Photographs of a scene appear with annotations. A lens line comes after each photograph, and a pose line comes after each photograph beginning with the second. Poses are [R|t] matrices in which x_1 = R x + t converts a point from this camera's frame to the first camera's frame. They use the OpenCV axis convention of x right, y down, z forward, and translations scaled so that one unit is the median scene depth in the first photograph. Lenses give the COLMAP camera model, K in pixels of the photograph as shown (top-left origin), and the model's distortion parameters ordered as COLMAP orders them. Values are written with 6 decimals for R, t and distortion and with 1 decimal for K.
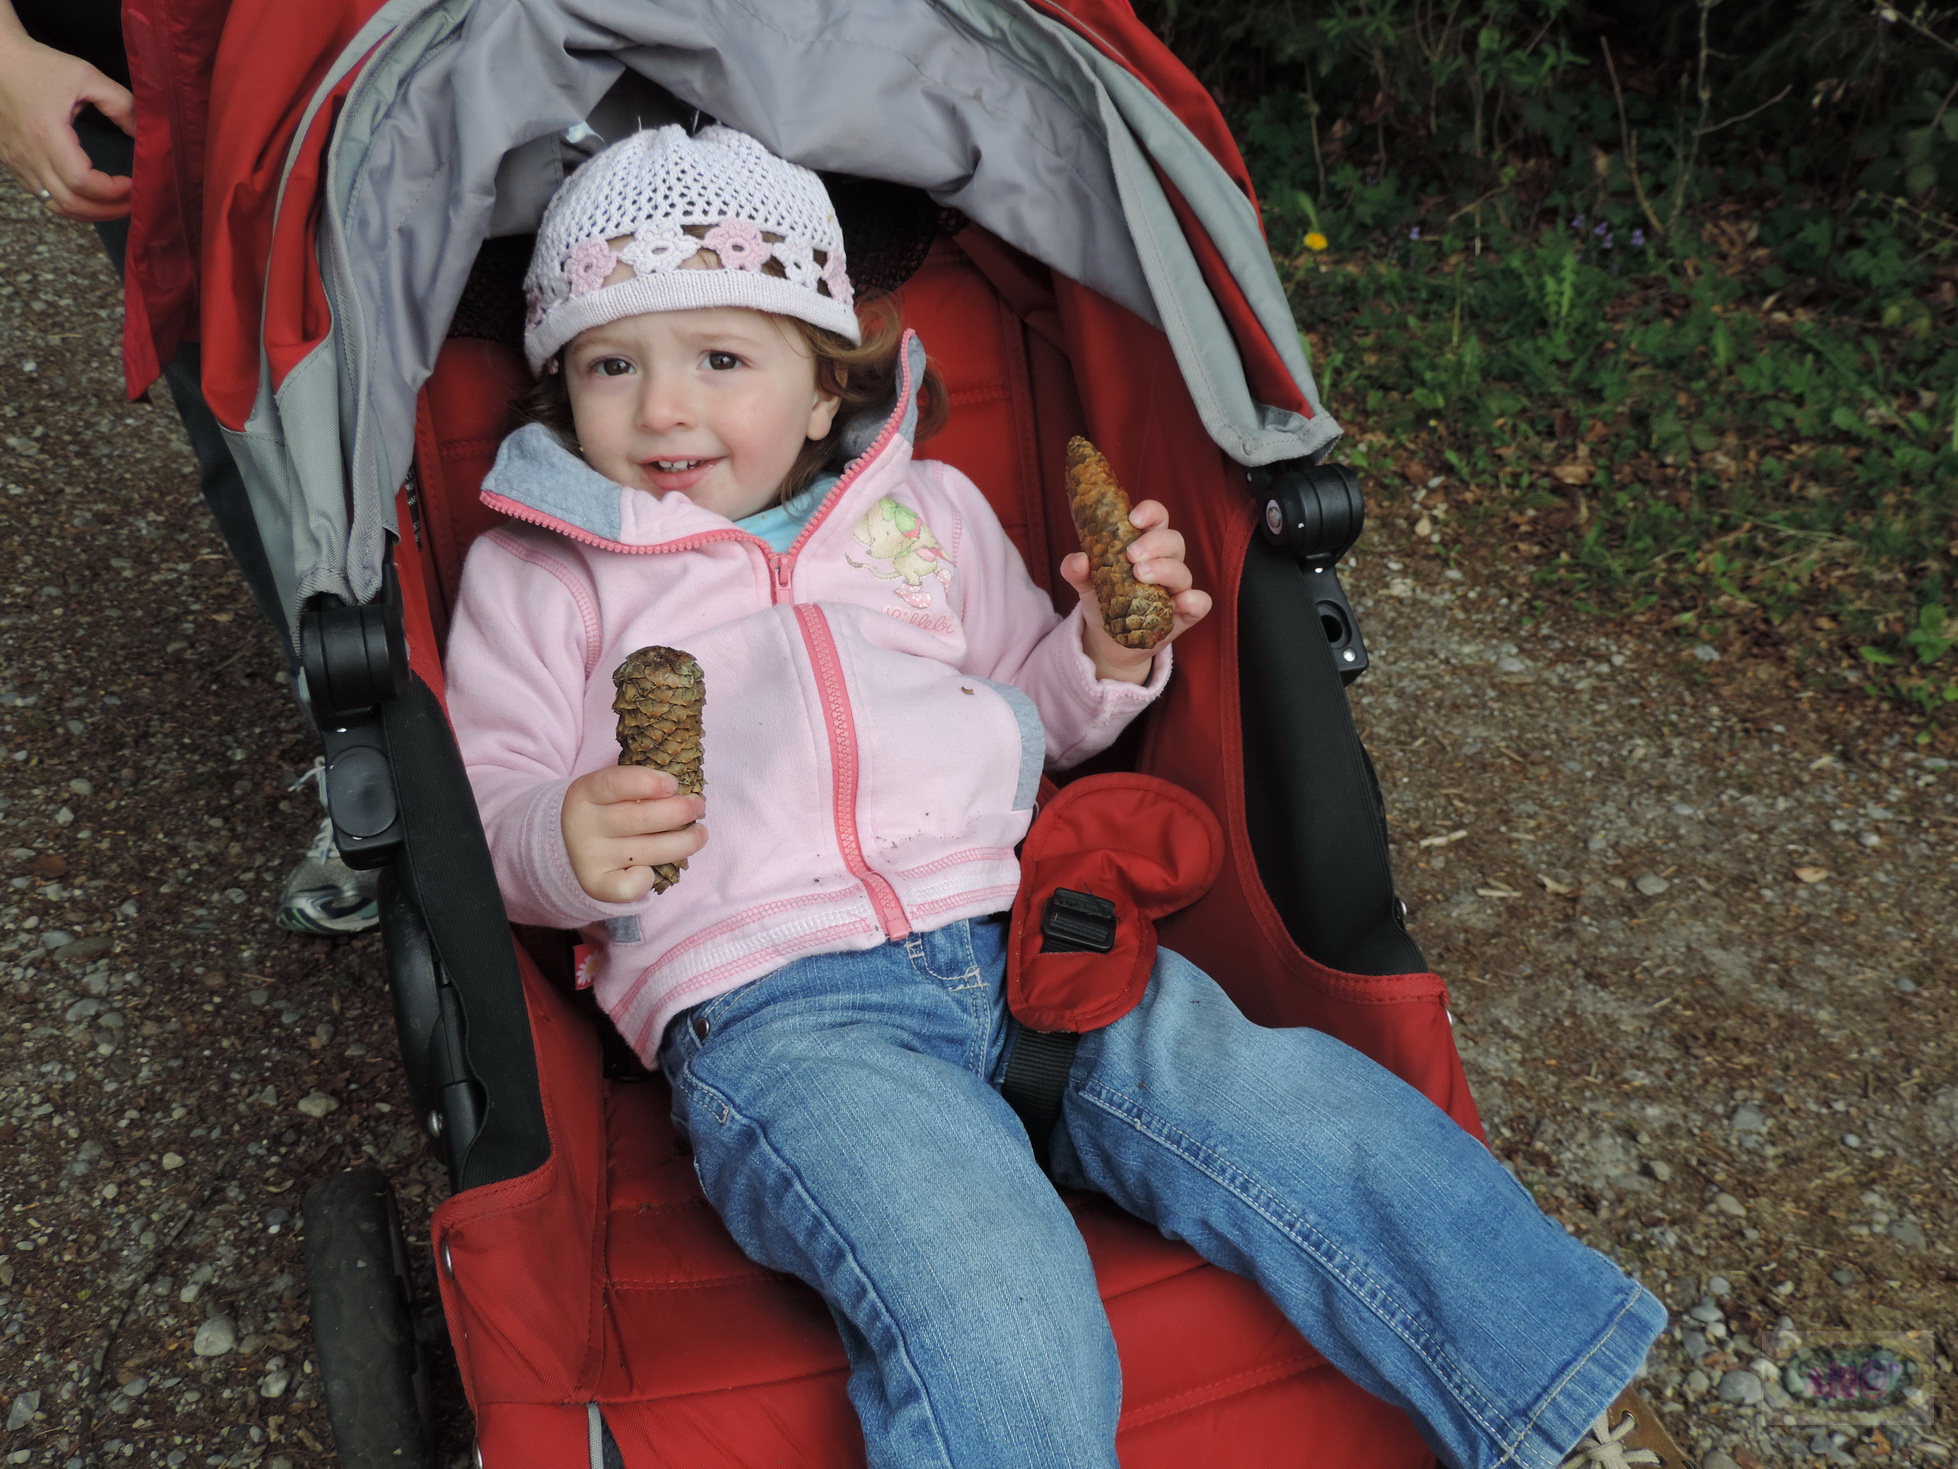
lens RADIAL K [[1860.7, 0, 992.0], [0, 1860.7, 737.6], [0, 0, 1]] dist [-0.028705, 0.000000]
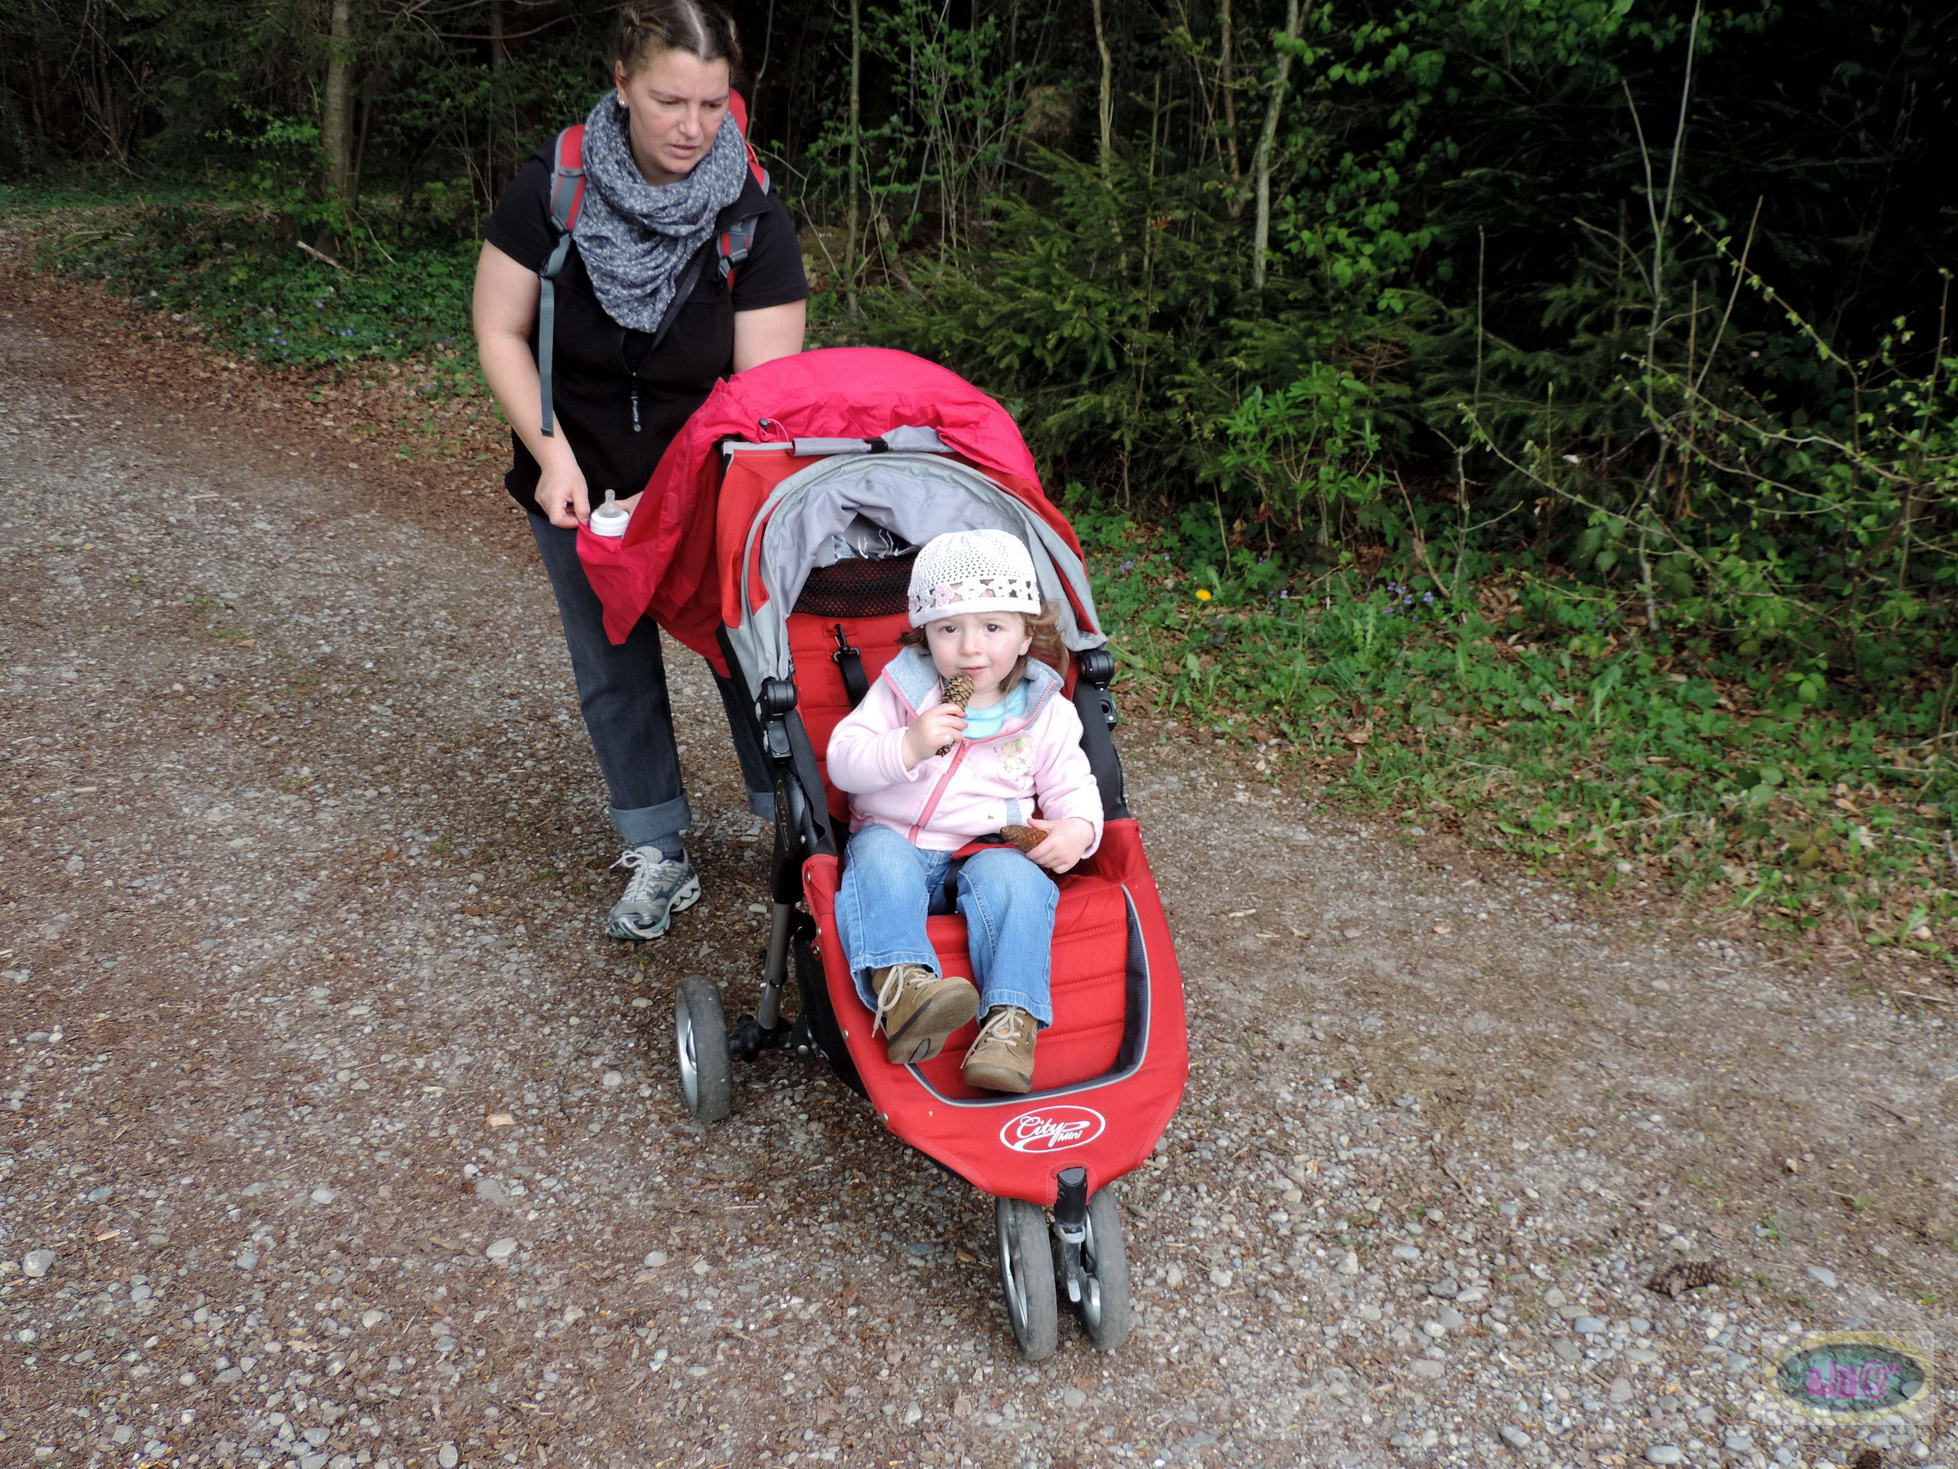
lens RADIAL K [[1883.3, 0, 974.3], [0, 1883.3, 733.9], [0, 0, 1]] dist [-0.020121, 0.000000]
pose [[0.999708, 0.013188, -0.020270, 0.015913], [-0.016951, 0.979965, -0.198445, 0.197454], [0.017247, 0.198731, 0.979902, -0.644299]]
